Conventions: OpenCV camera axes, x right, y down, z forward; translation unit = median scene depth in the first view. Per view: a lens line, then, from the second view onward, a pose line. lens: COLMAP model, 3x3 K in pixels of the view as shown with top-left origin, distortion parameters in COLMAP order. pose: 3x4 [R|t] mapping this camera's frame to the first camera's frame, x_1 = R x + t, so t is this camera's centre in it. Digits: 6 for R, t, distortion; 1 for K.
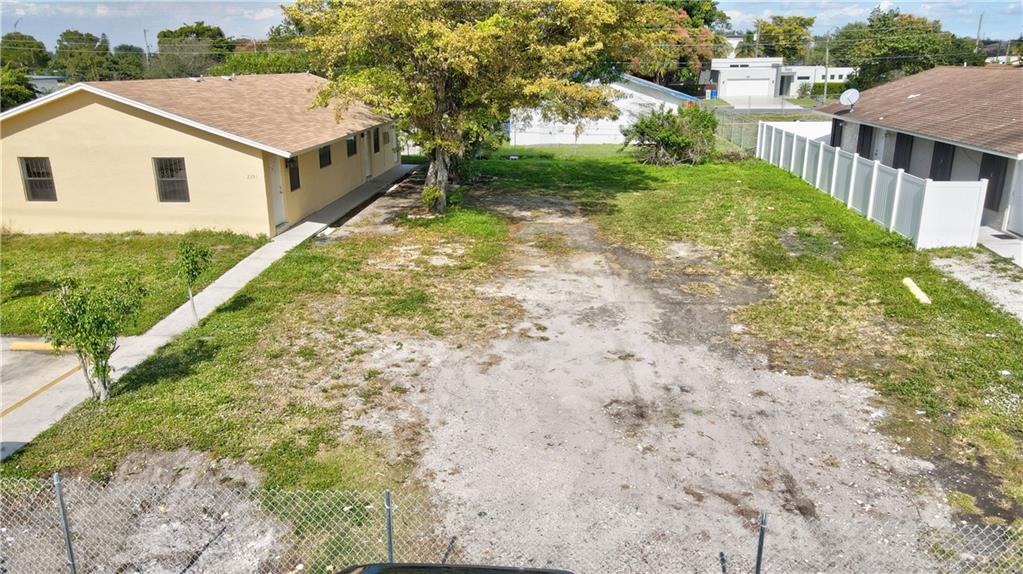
lens RADIAL K [[756.9, 0, 505.0], [0, 756.9, 289.8], [0, 0, 1]] dist [-0.010889, 0.031445]
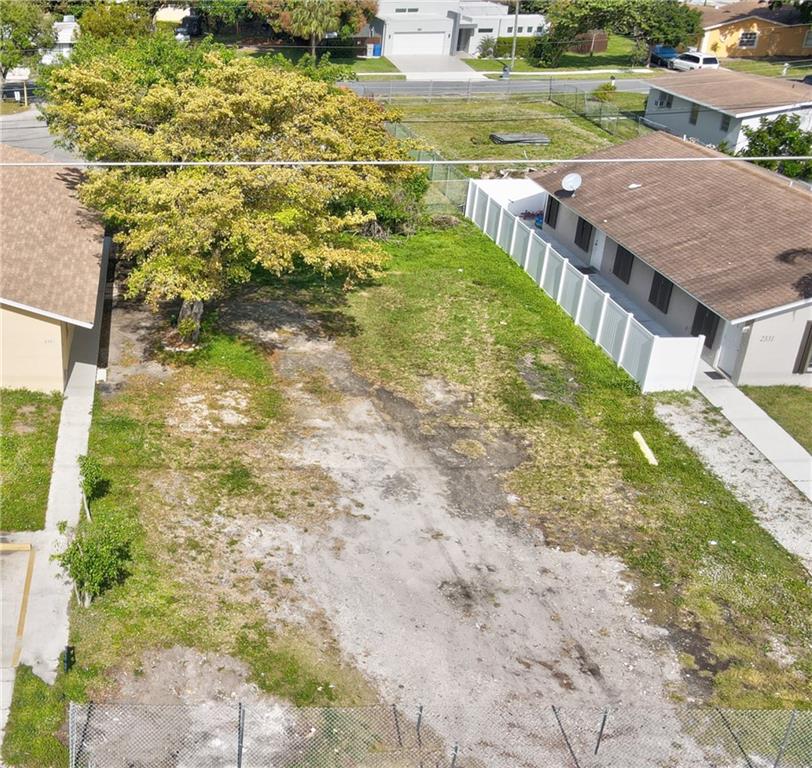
lens RADIAL K [[1017.8, 0, 143.6], [0, 1017.8, 384.9], [0, 0, 1]] dist [-0.013044, 0.045874]
pose [[0.995976, -0.036284, 0.081952, -0.427128], [0.024180, 0.989263, 0.144134, -0.387624], [-0.086302, -0.141572, 0.986159, -0.580248]]
